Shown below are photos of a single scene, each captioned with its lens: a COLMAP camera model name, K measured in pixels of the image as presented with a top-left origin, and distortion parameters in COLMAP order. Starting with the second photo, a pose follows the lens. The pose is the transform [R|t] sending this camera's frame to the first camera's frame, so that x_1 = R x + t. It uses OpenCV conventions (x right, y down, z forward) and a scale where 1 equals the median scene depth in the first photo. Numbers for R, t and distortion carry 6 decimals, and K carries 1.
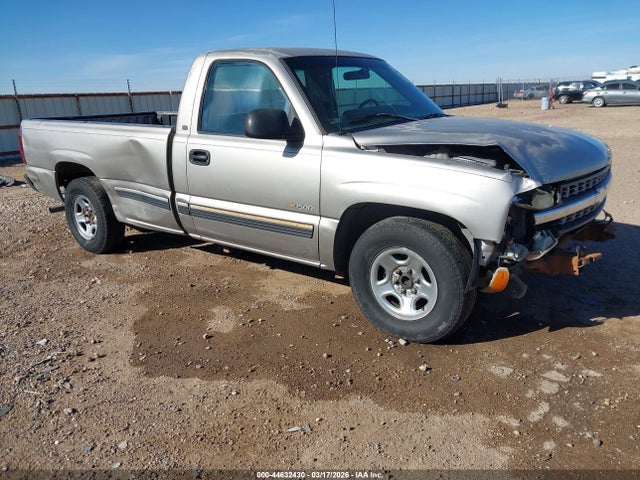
lens RADIAL K [[498.4, 0, 320.0], [0, 498.4, 240.0], [0, 0, 1]] dist [-0.018220, 0.000711]
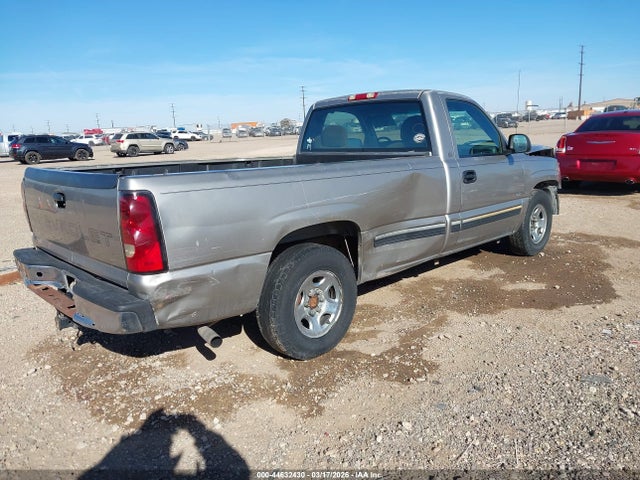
lens RADIAL K [[498.4, 0, 320.0], [0, 498.4, 240.0], [0, 0, 1]] dist [-0.018220, 0.000711]
pose [[0.189512, -0.189247, 0.963468, -1.365736], [0.311576, 0.942126, 0.123769, -0.259581], [-0.931132, 0.276737, 0.237509, 1.004235]]
